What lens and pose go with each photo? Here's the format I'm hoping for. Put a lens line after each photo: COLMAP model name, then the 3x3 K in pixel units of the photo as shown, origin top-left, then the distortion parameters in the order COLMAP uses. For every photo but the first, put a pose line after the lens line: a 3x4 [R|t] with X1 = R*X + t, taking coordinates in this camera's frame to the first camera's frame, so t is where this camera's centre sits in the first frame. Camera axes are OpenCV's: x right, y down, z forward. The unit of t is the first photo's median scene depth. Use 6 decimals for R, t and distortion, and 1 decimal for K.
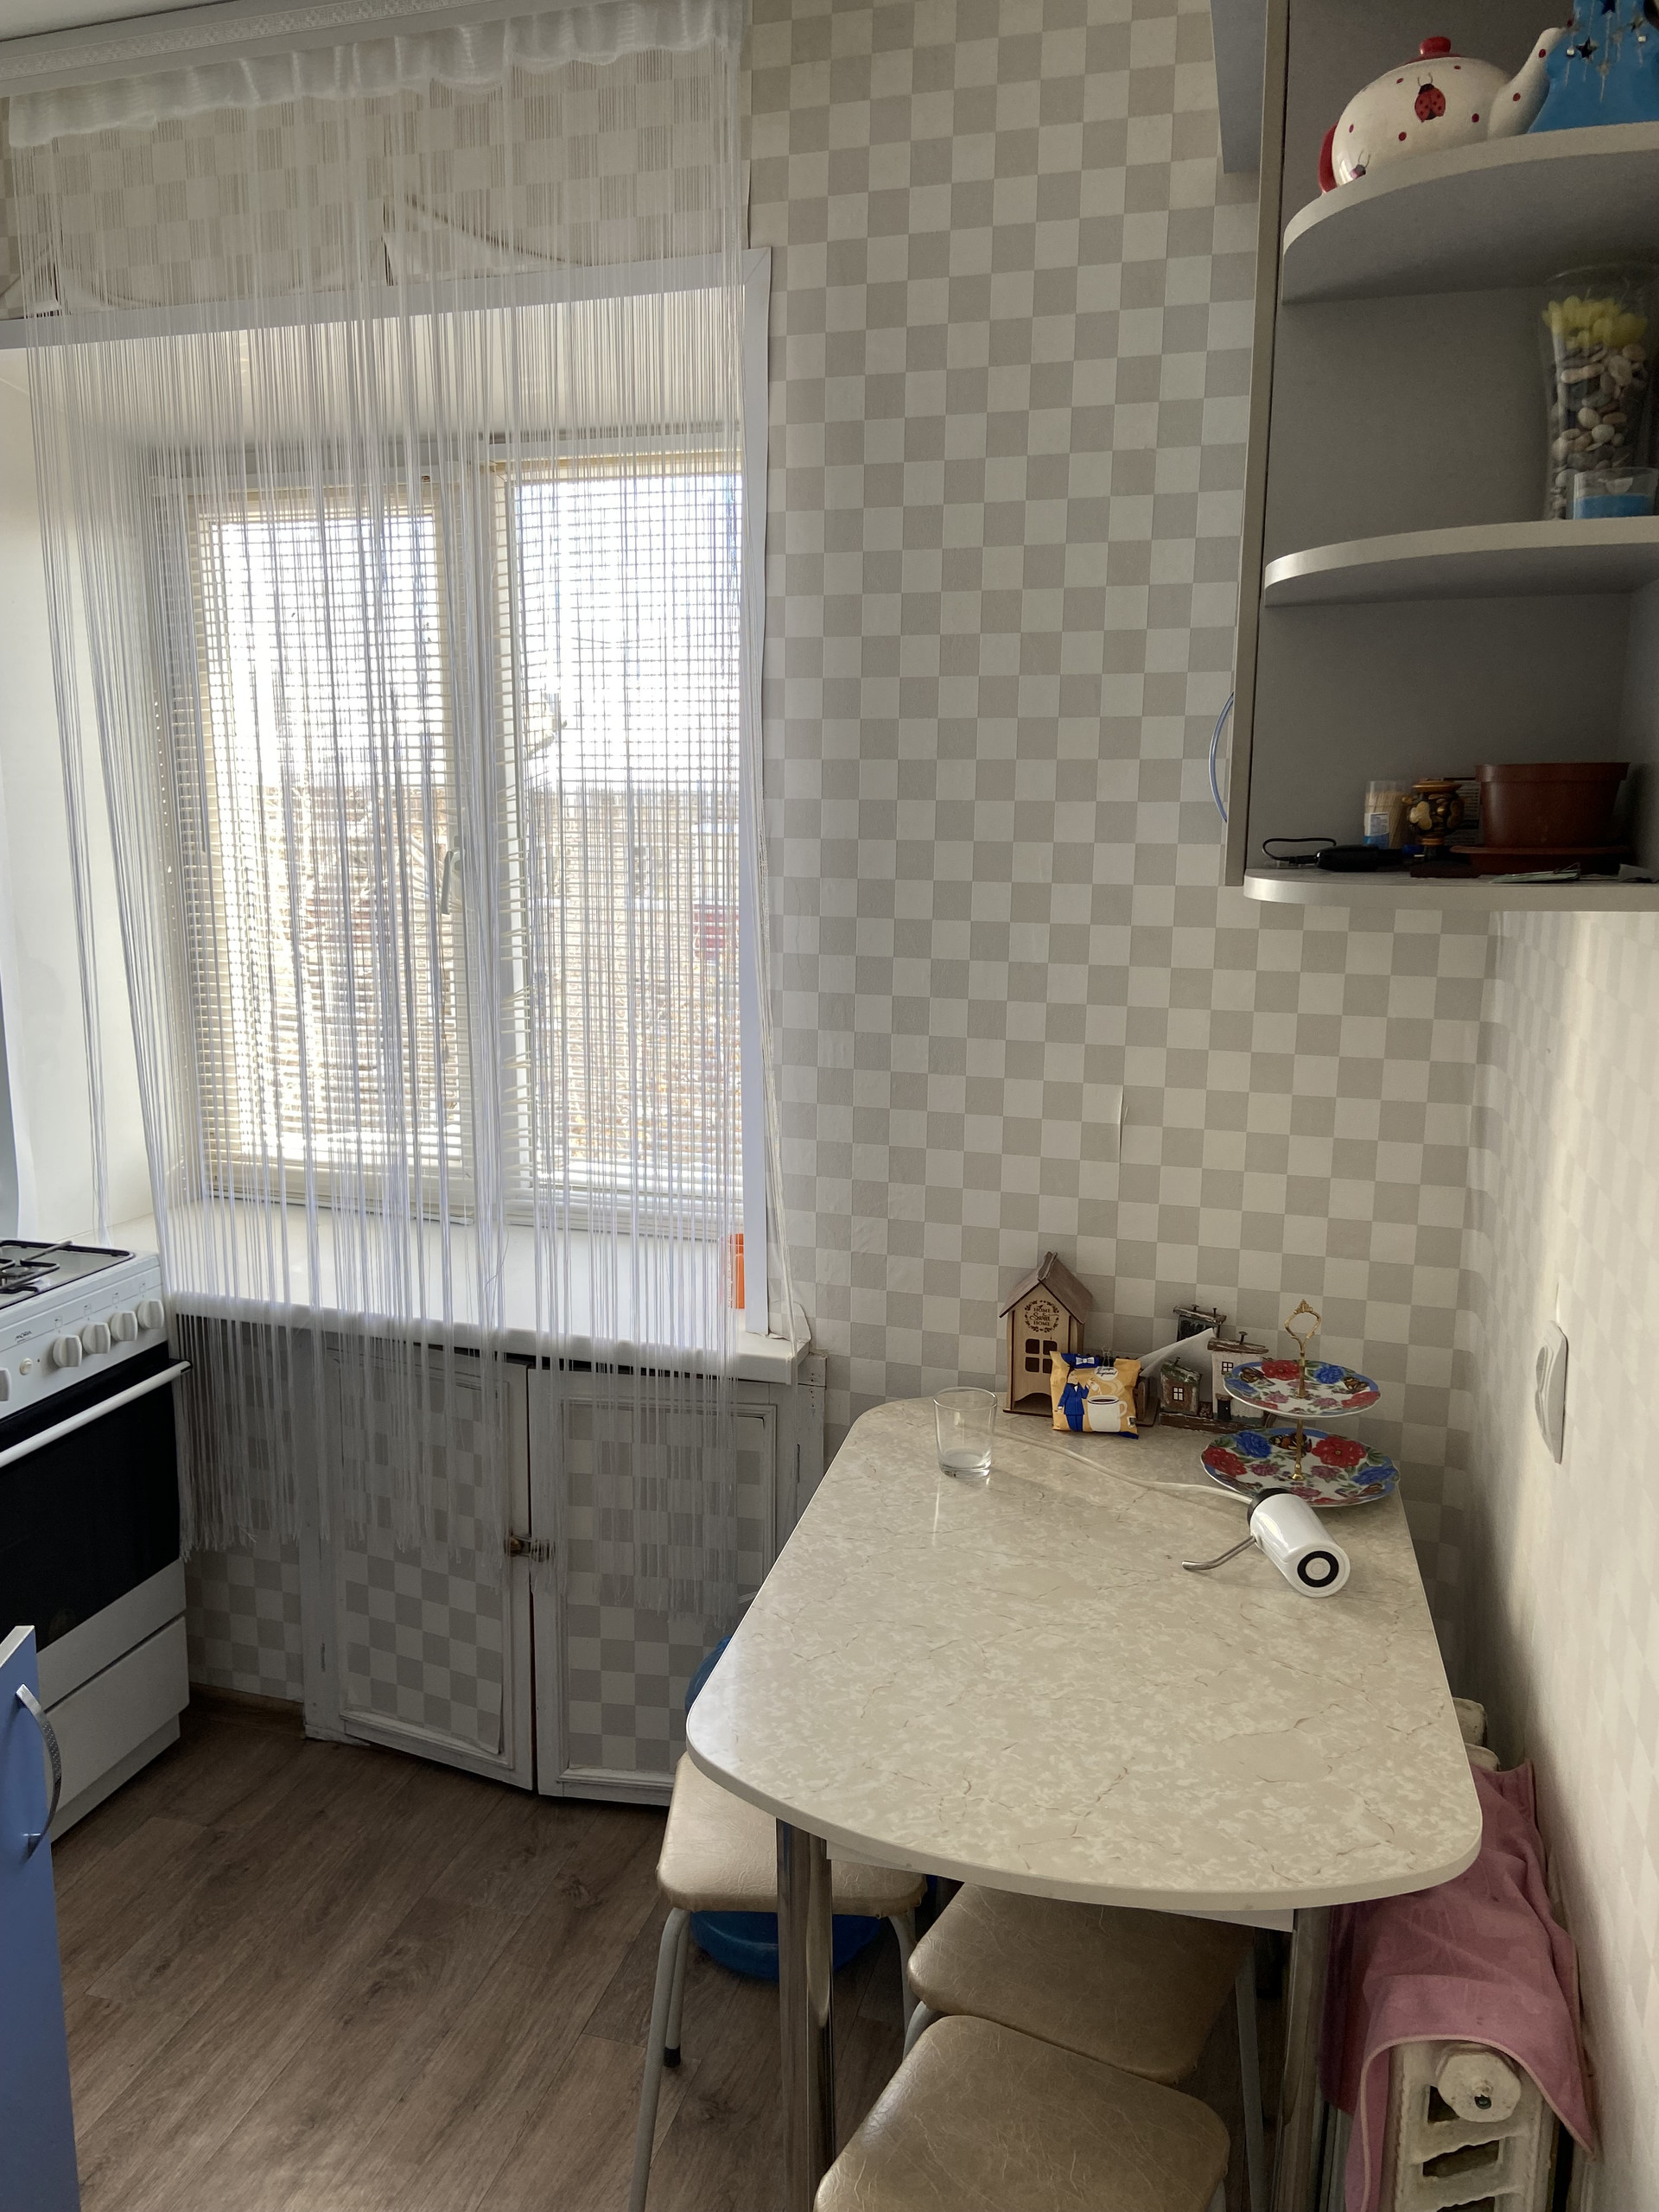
lens RADIAL K [[1670.7, 0, 829.5], [0, 1670.7, 1106.0], [0, 0, 1]] dist [0.080825, -0.120866]
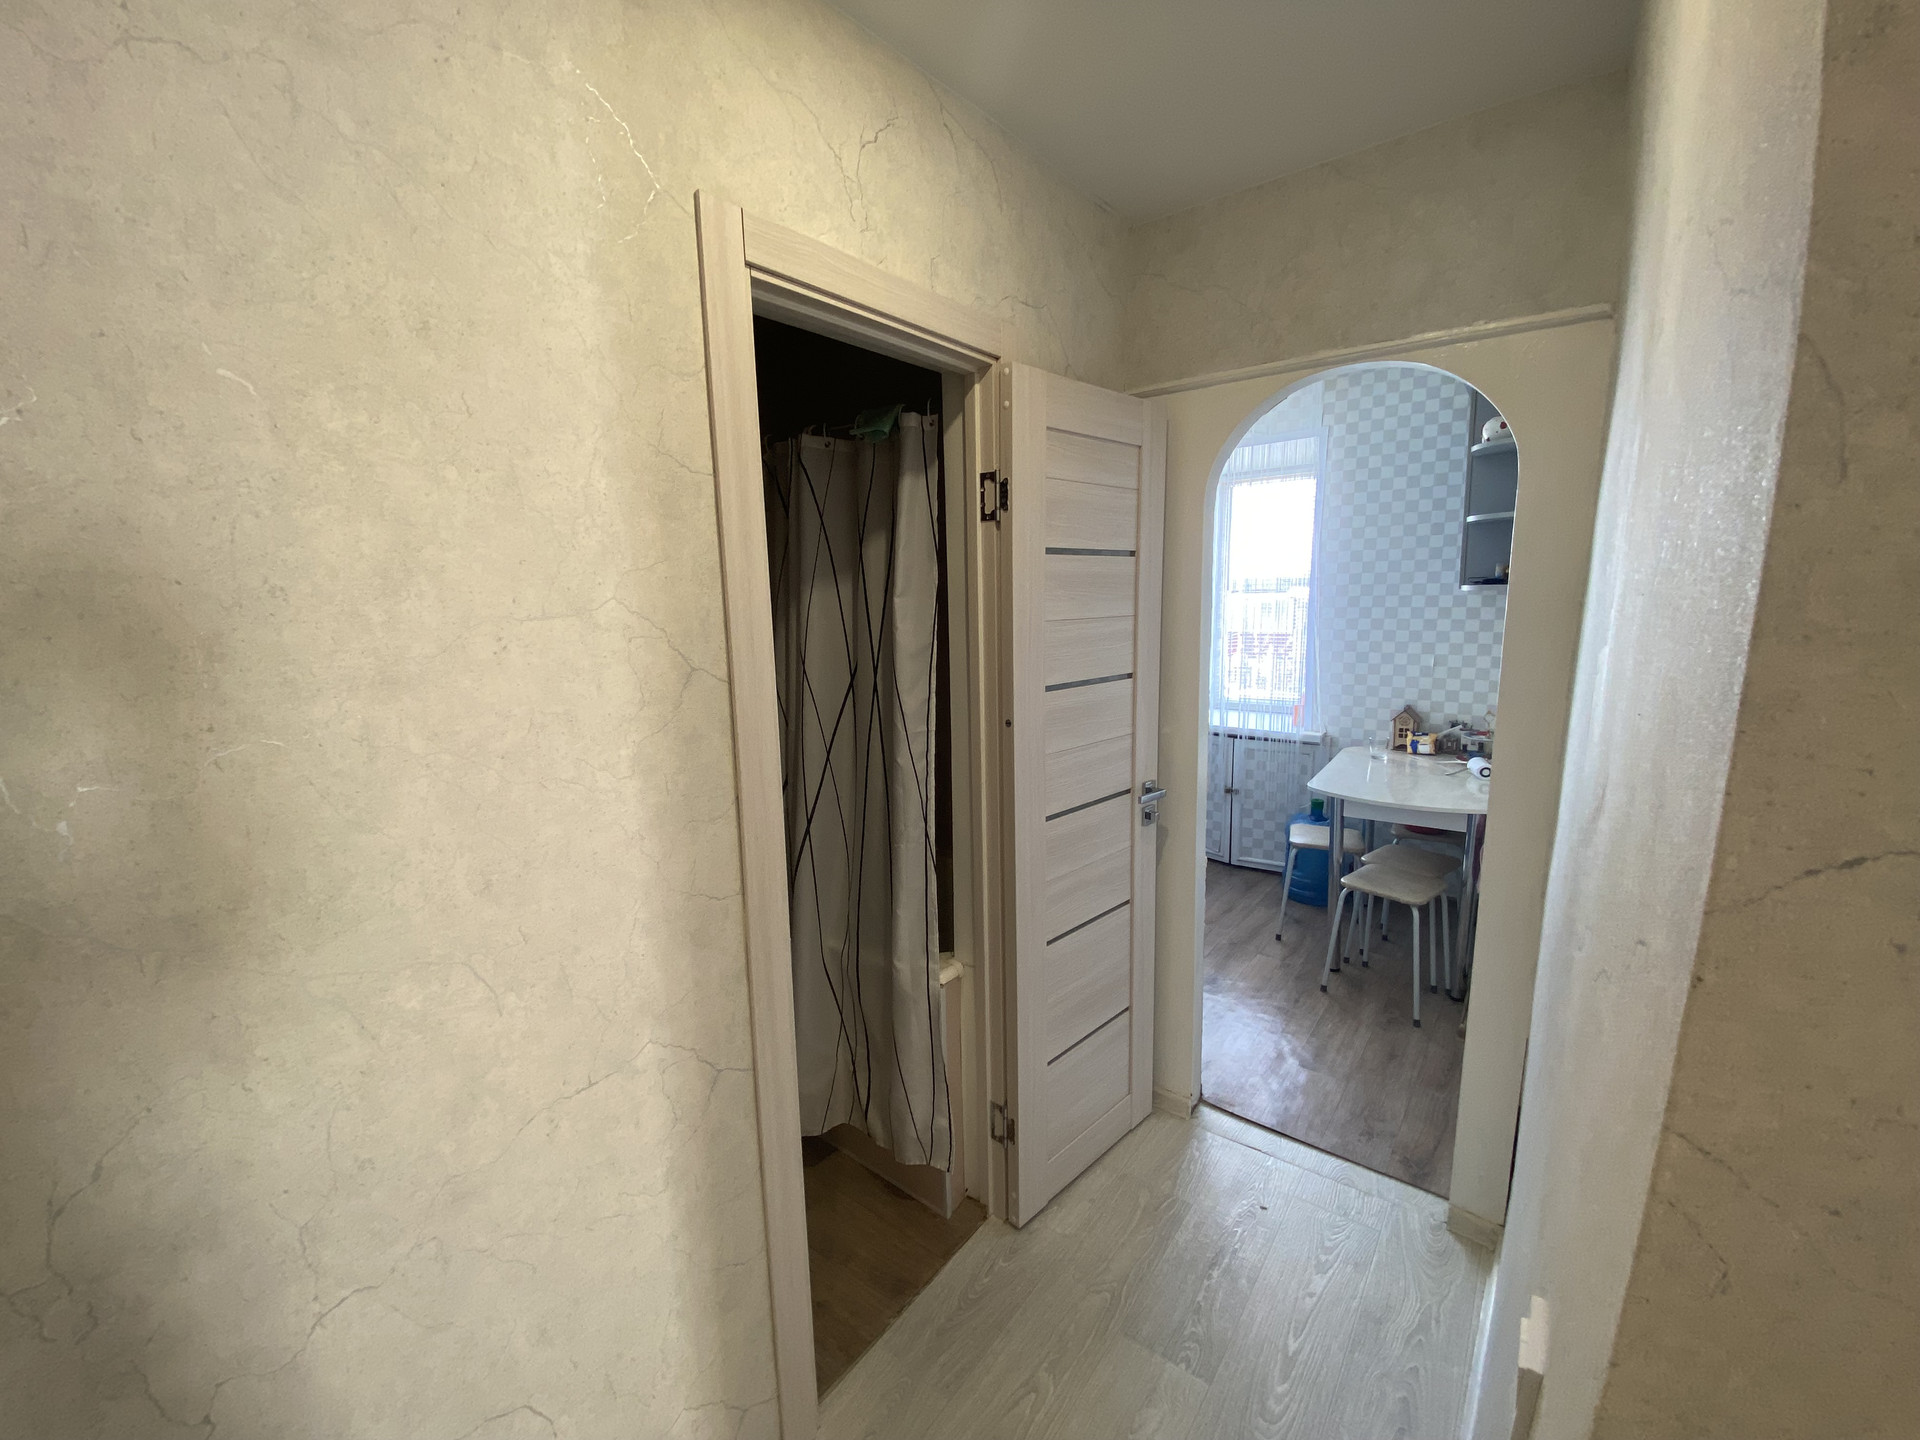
lens RADIAL K [[784.9, 0, 925.3], [0, 784.9, 712.2], [0, 0, 1]] dist [-0.001499, -0.019796]
pose [[0.910673, 0.034856, -0.411654, -0.107434], [-0.044584, 0.998907, -0.014050, 0.171345], [0.410714, 0.031148, 0.911232, -0.857215]]
